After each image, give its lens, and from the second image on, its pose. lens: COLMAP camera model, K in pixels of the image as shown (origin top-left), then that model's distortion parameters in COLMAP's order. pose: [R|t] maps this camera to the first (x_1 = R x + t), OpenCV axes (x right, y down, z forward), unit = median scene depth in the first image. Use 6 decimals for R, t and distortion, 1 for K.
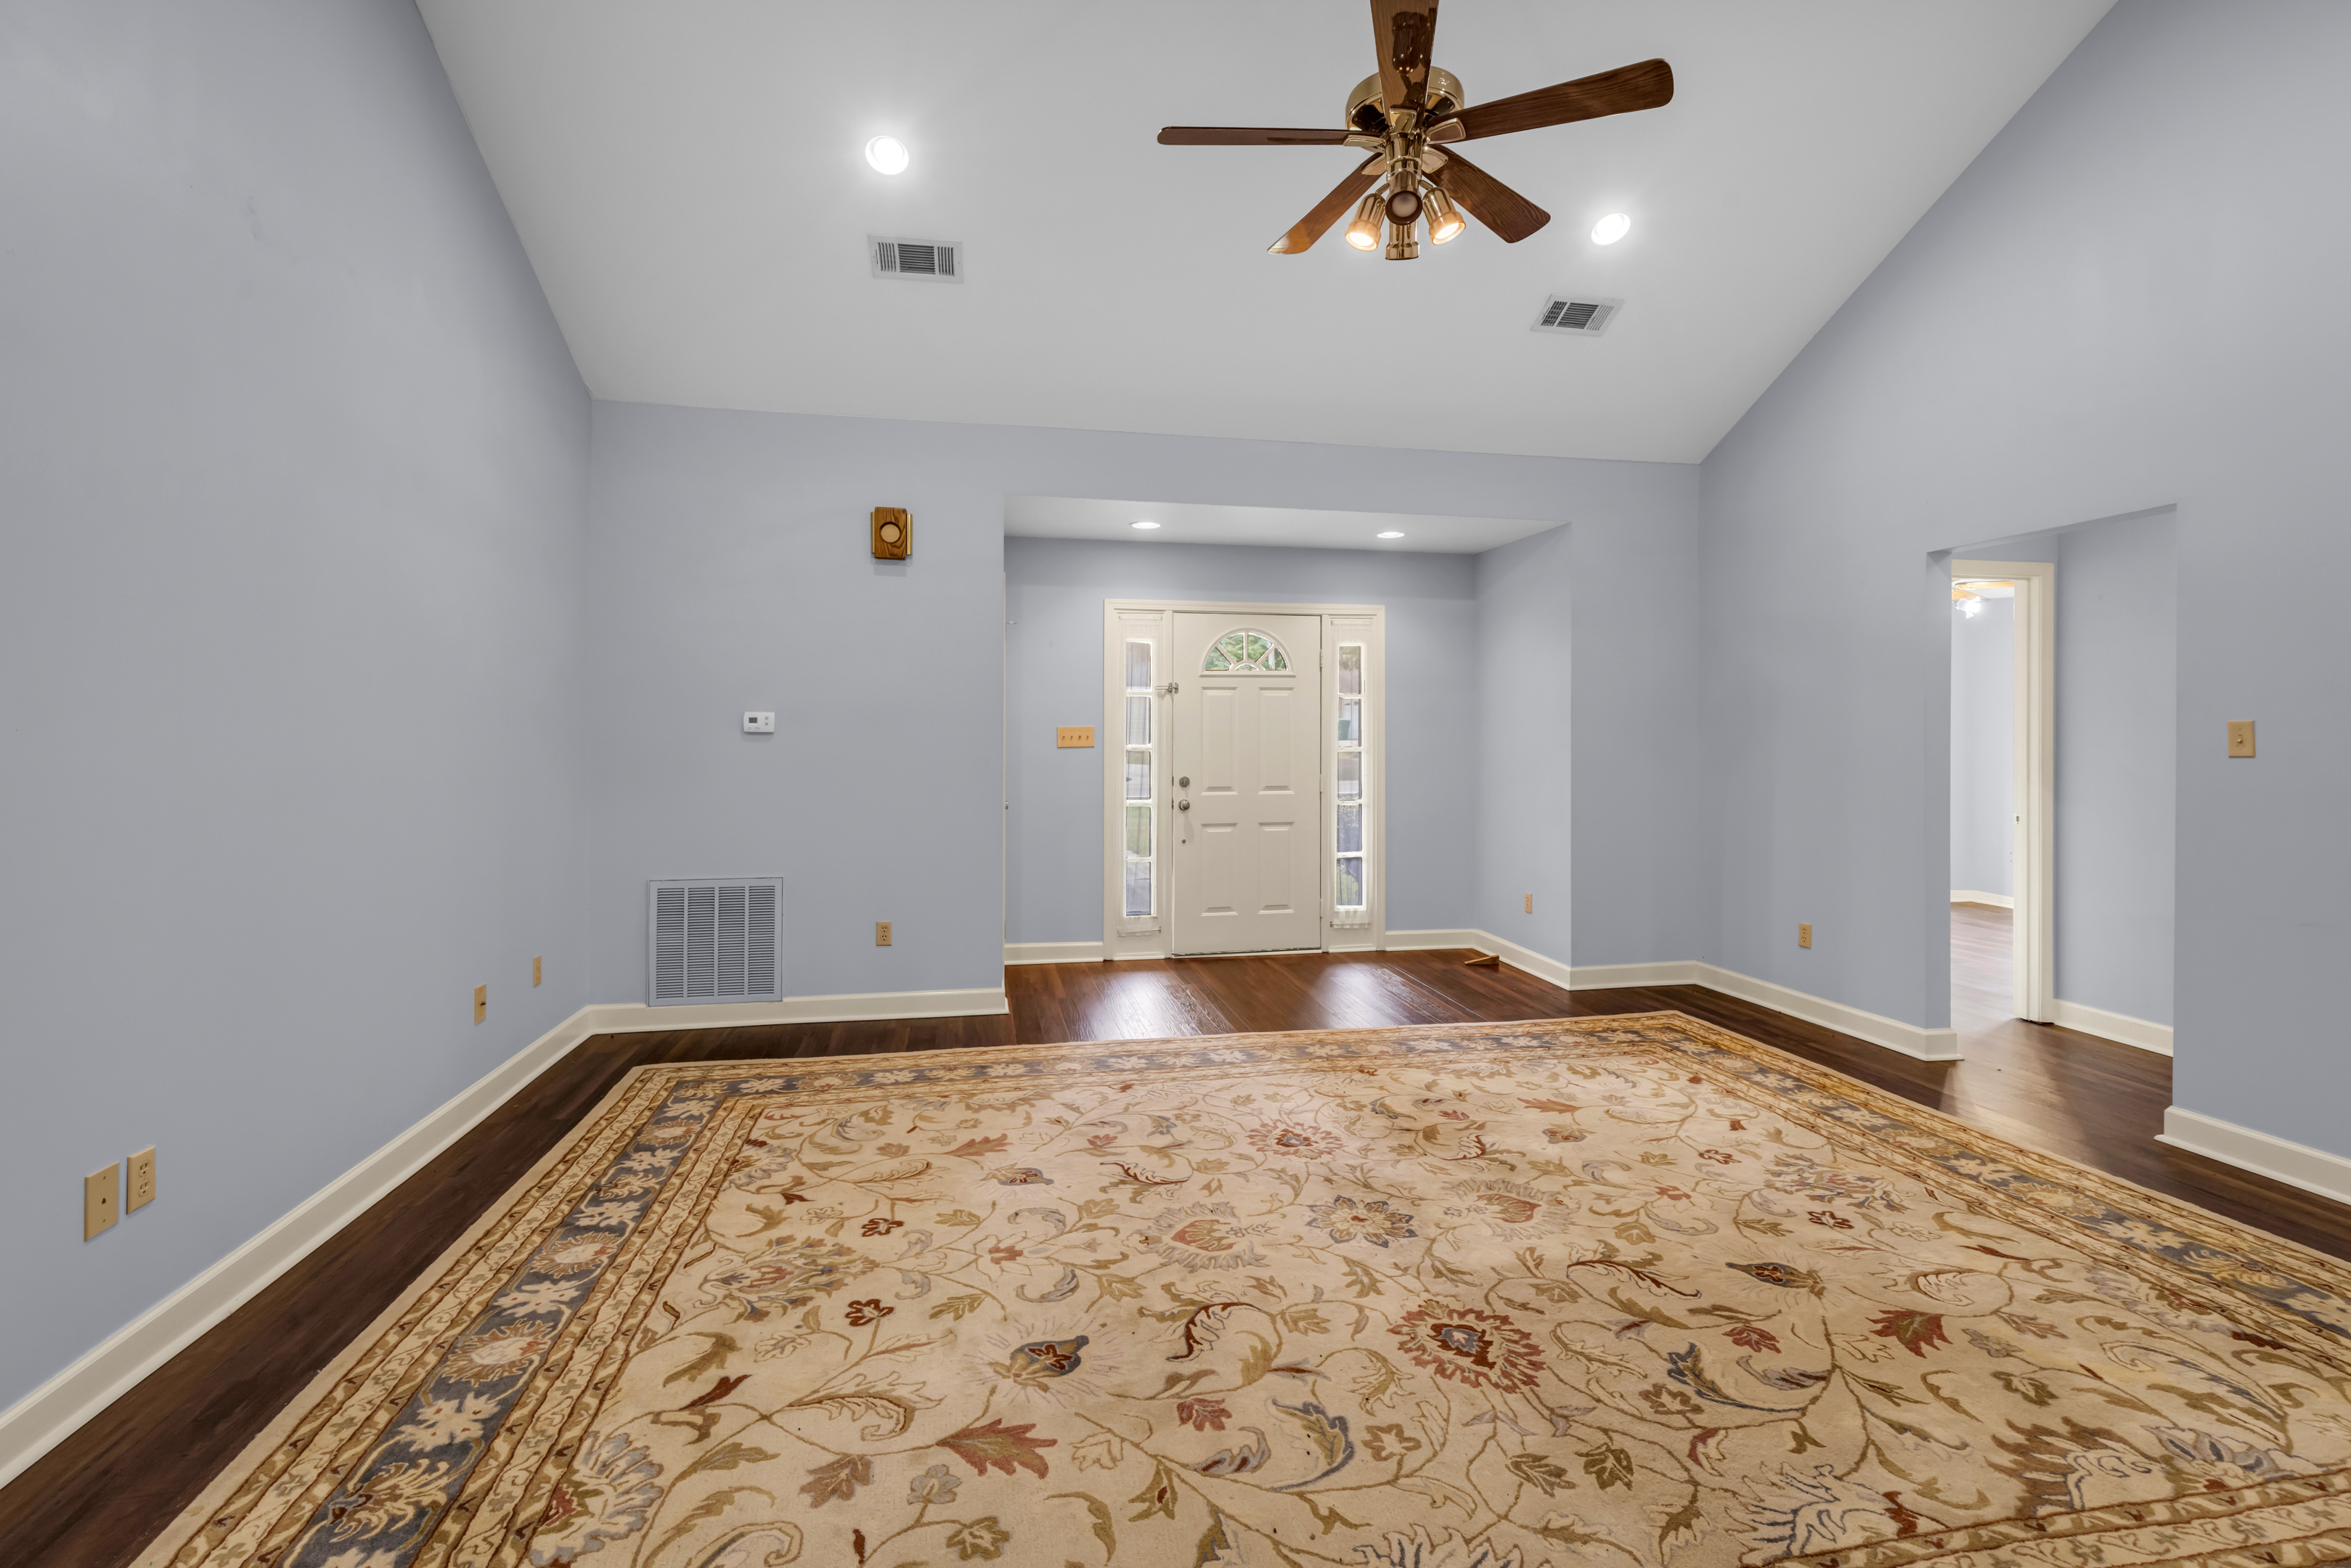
lens RADIAL K [[1074.2, 0, 1179.8], [0, 1074.2, 779.0], [0, 0, 1]] dist [0.004327, 0.000128]
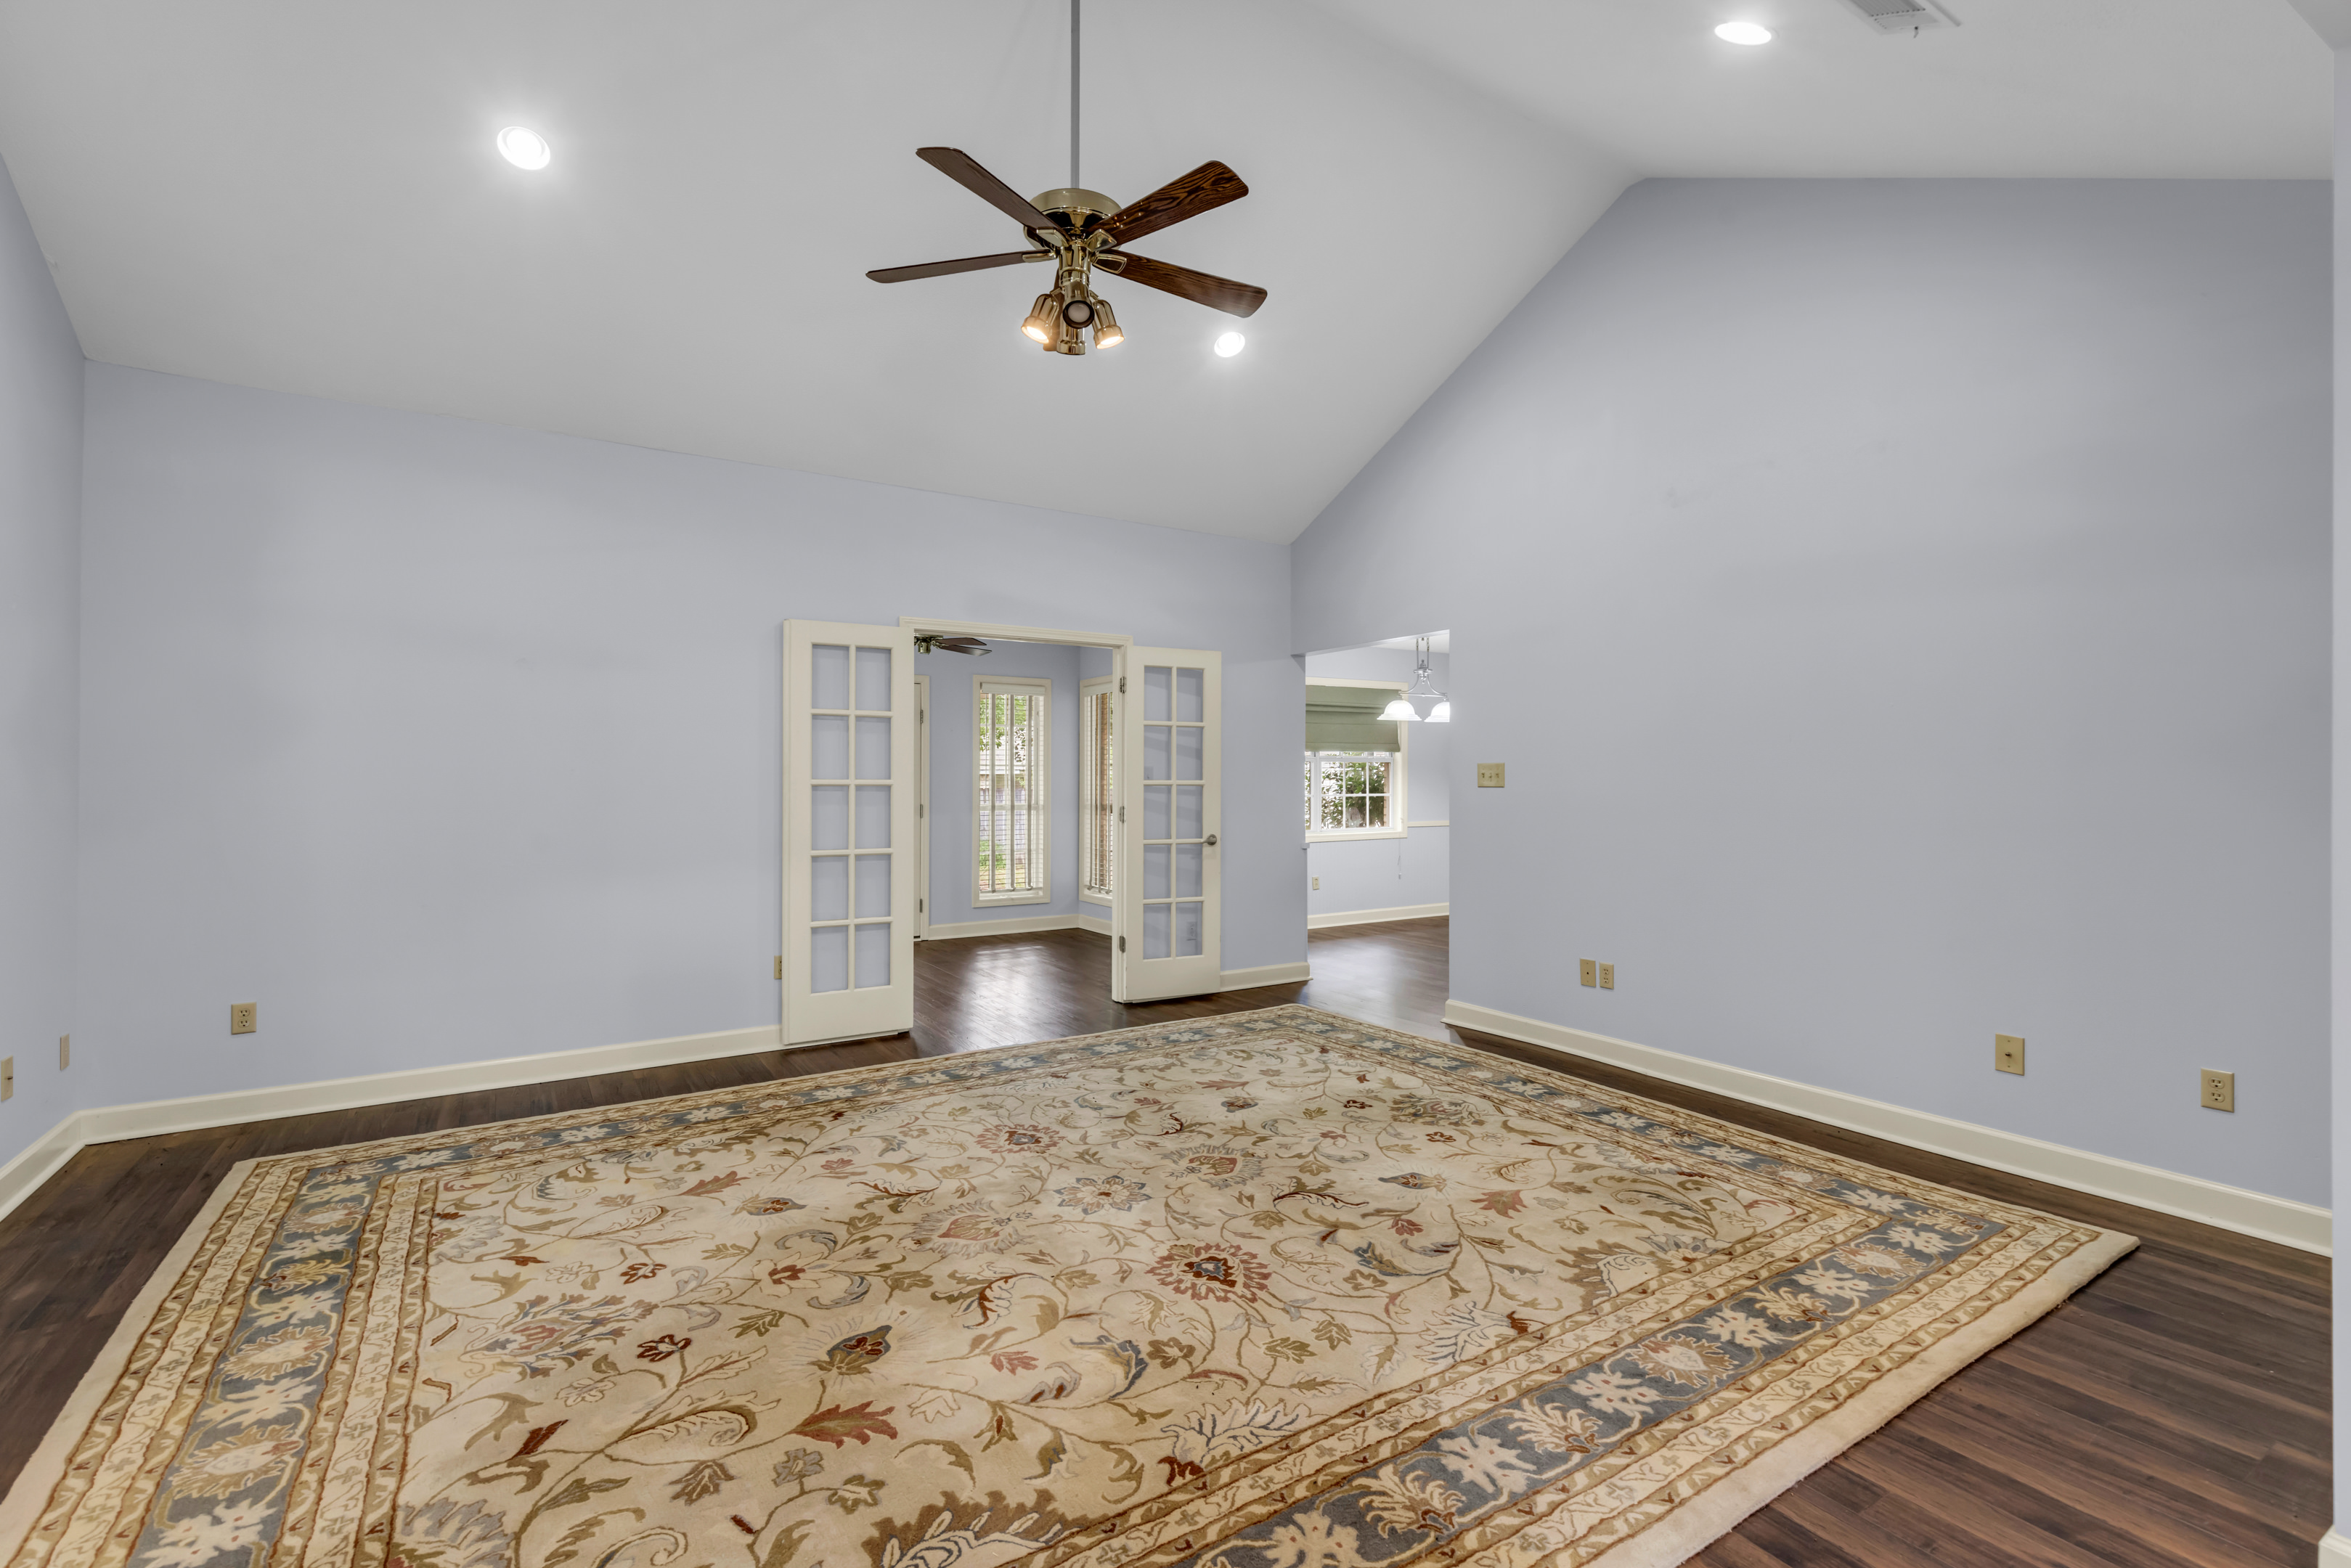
lens RADIAL K [[1074.2, 0, 1179.8], [0, 1074.2, 779.0], [0, 0, 1]] dist [0.004327, 0.000128]
pose [[-0.932198, -0.001339, -0.361947, 0.501452], [-0.015842, 0.999186, 0.037105, -0.077954], [0.361603, 0.040323, -0.931460, 2.053386]]
